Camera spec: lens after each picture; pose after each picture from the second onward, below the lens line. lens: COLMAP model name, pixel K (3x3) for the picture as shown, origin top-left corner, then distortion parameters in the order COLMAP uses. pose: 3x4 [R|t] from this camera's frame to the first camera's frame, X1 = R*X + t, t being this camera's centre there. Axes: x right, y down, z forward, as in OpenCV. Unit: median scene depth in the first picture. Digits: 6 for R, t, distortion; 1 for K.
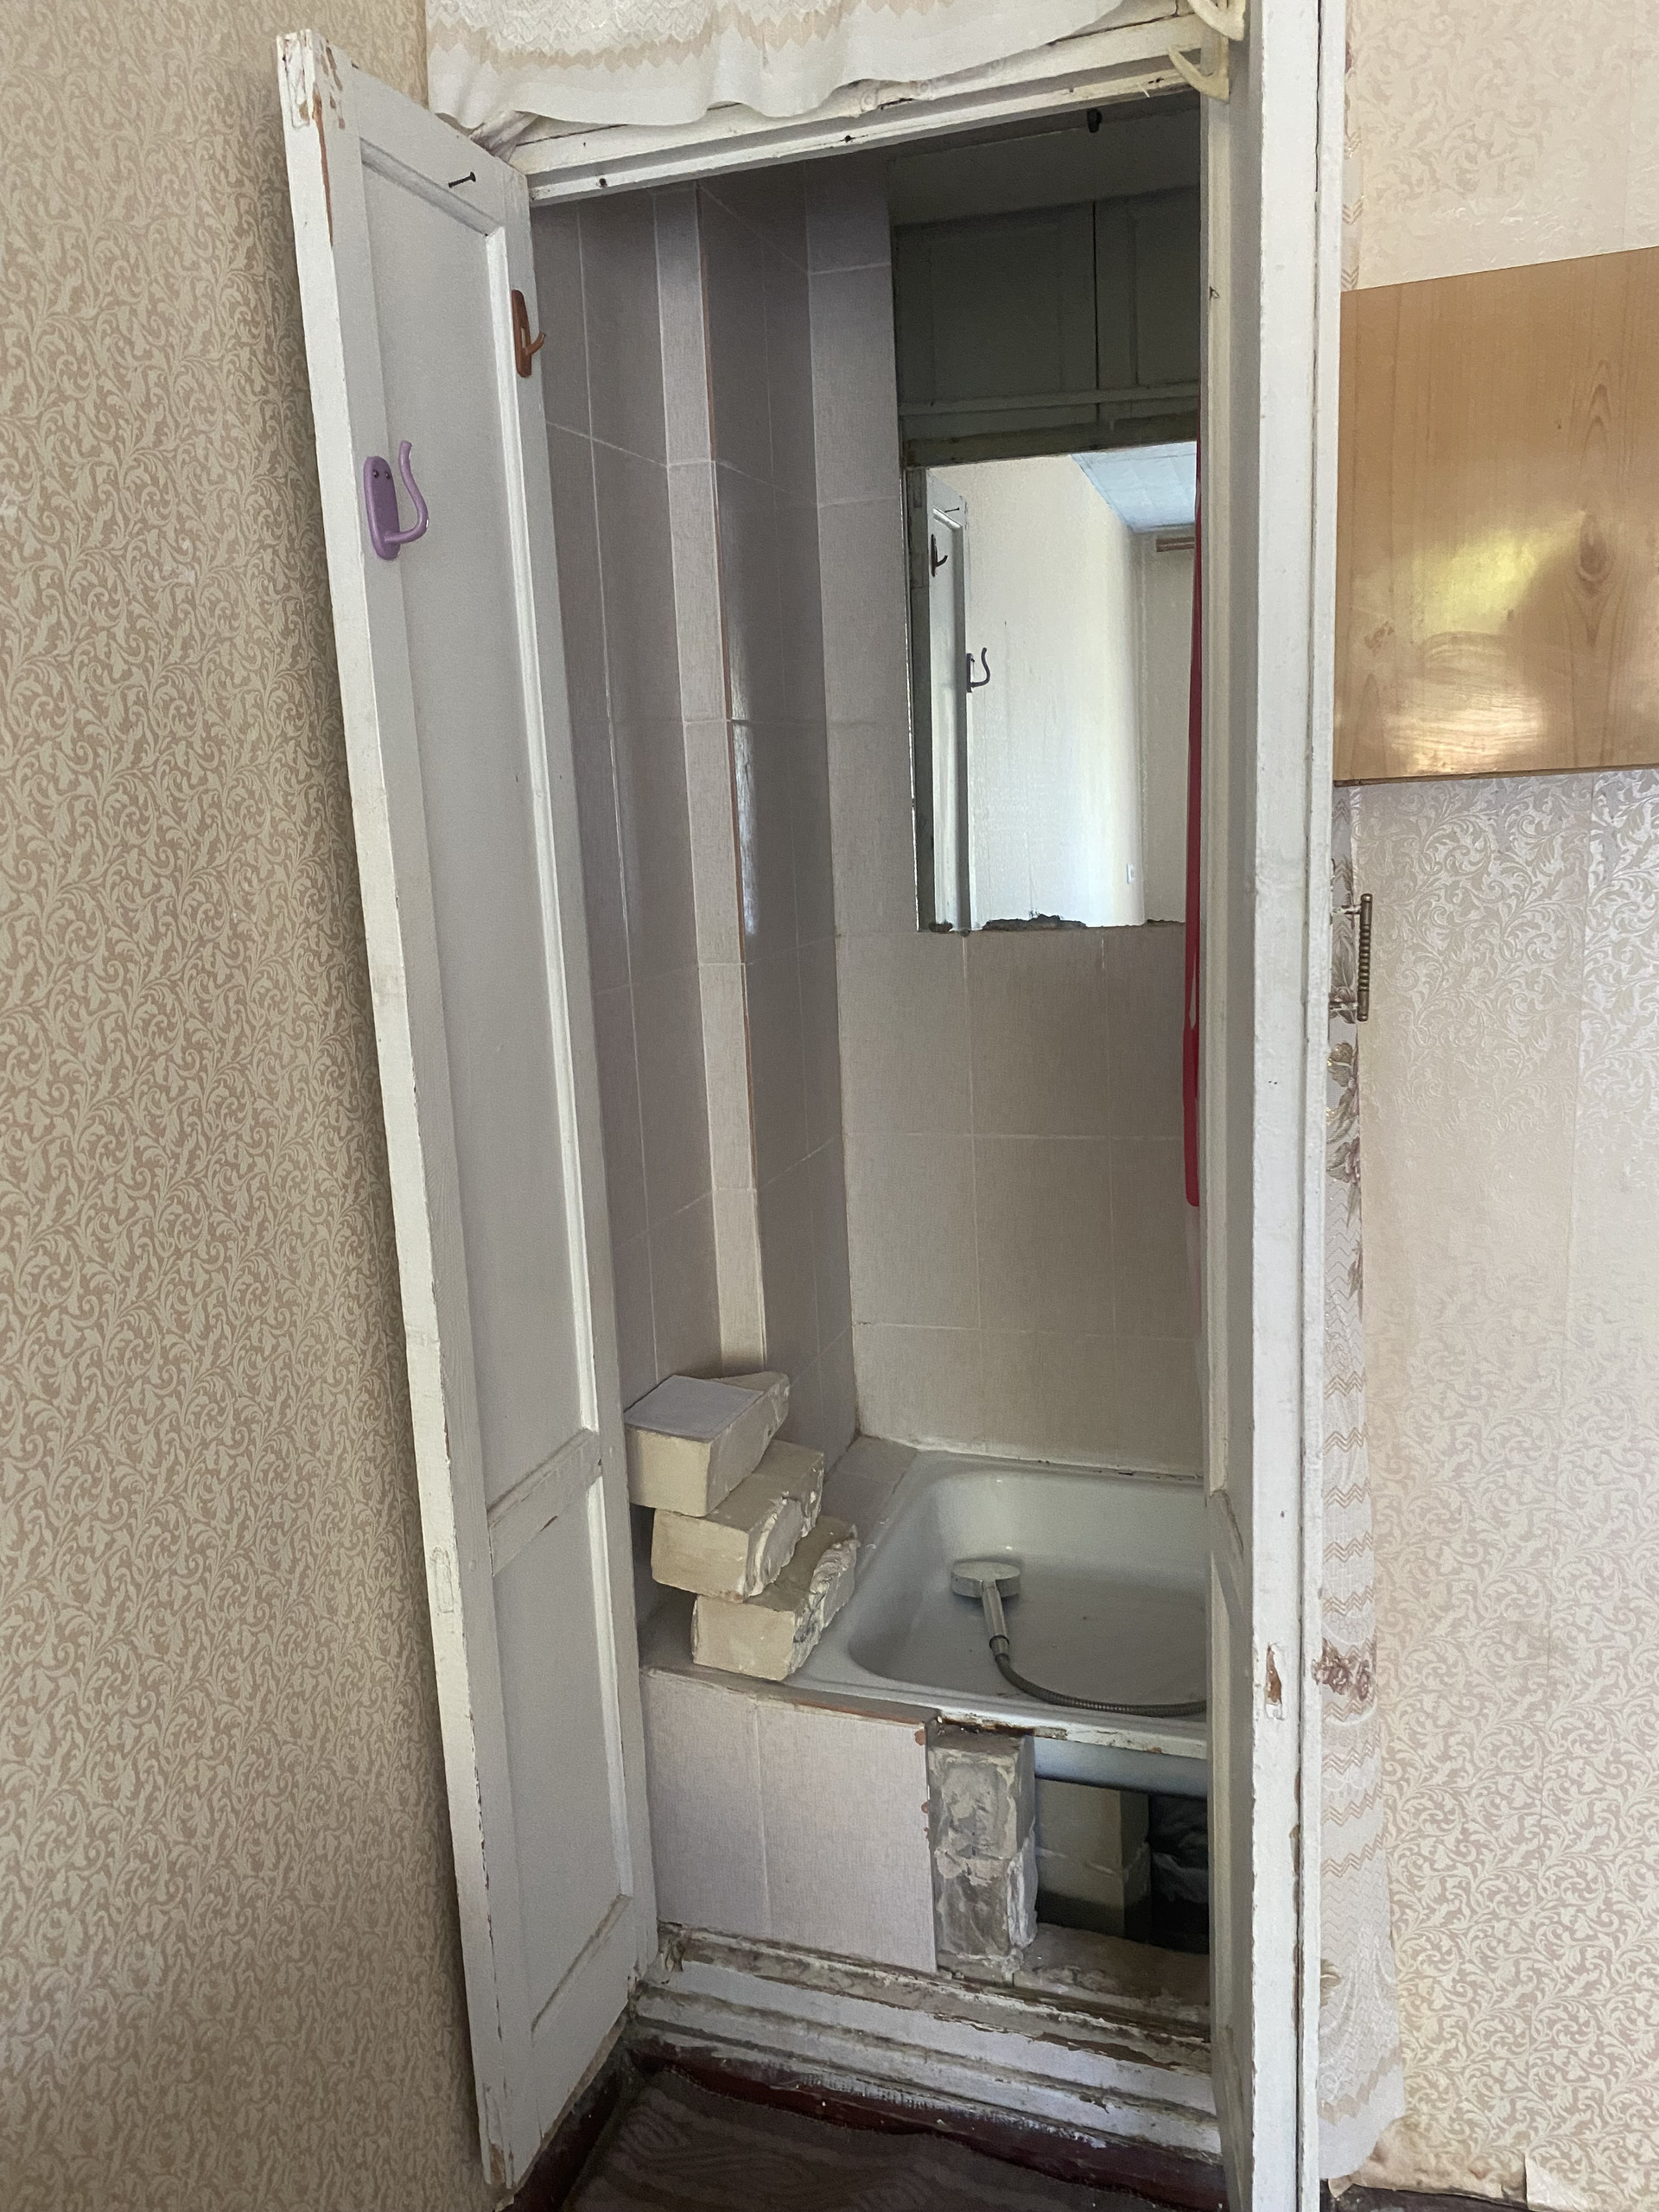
lens RADIAL K [[1676.2, 0, 829.0], [0, 1676.2, 1104.3], [0, 0, 1]] dist [0.036769, -0.033155]
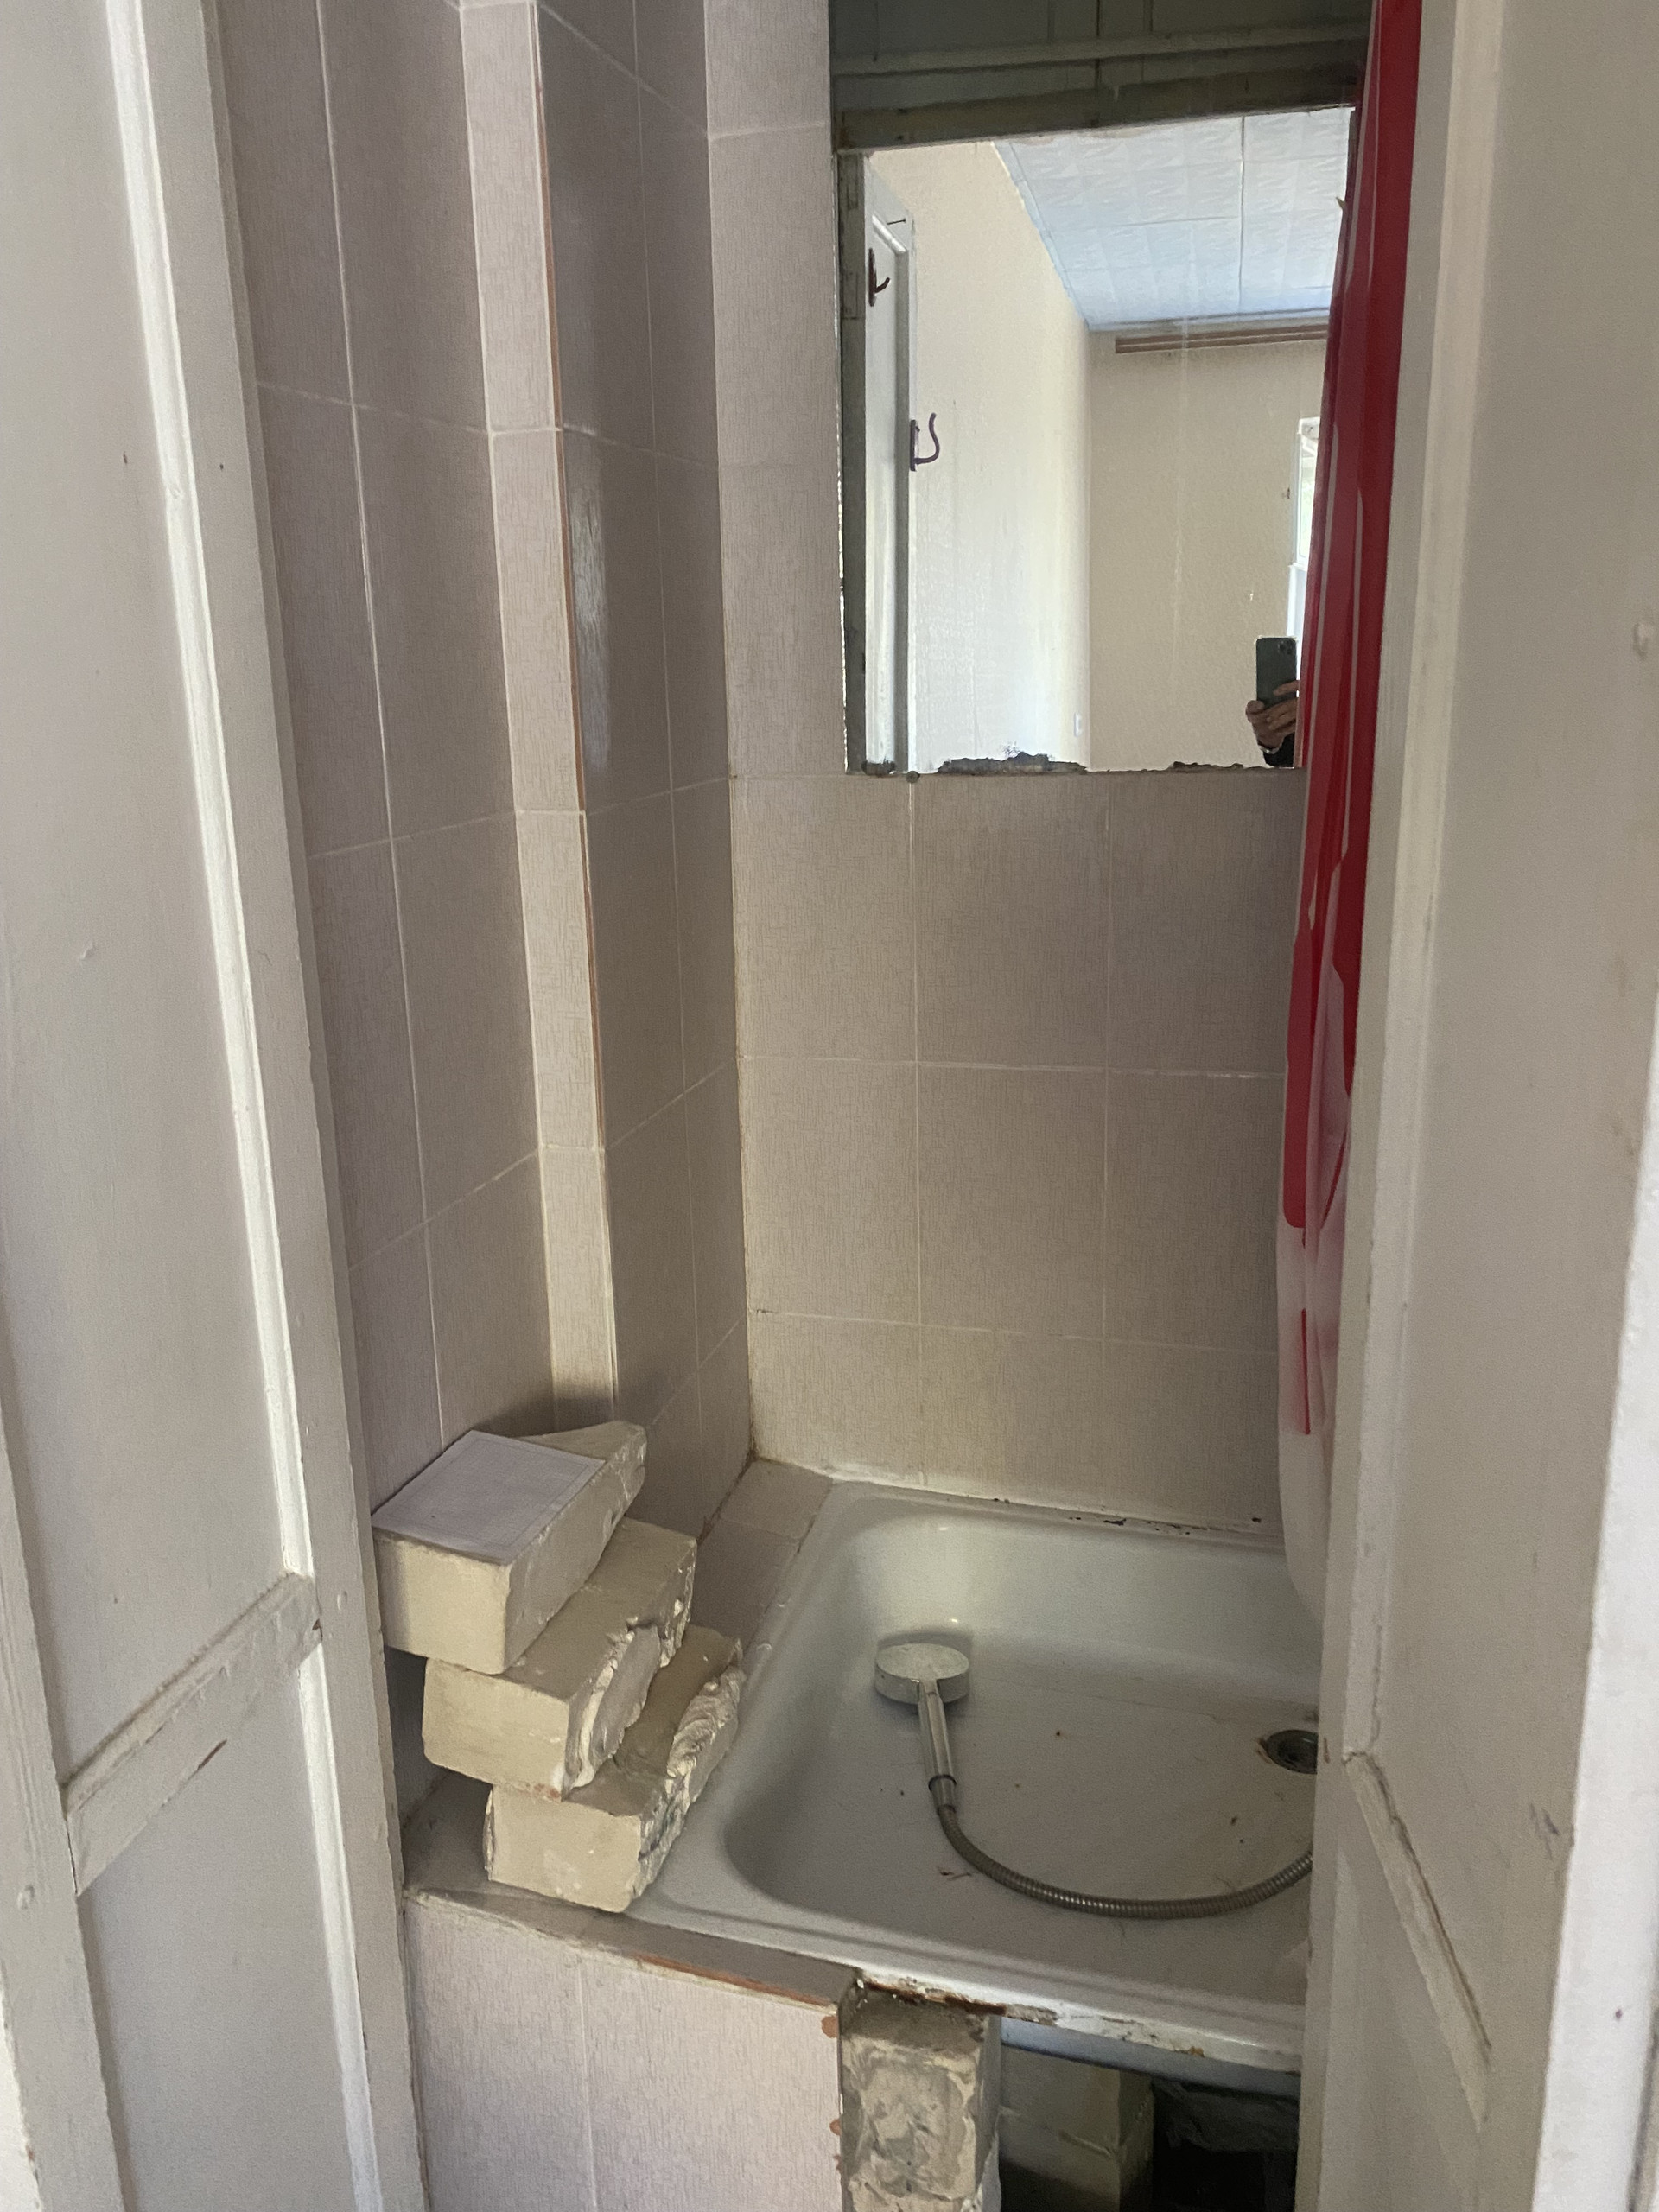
lens RADIAL K [[1676.2, 0, 837.0], [0, 1676.2, 1088.9], [0, 0, 1]] dist [0.036769, -0.033155]
pose [[0.998394, 0.012924, 0.055157, 0.014475], [-0.016907, 0.997236, 0.072356, -0.025304], [-0.054070, -0.073172, 0.995853, 0.334836]]
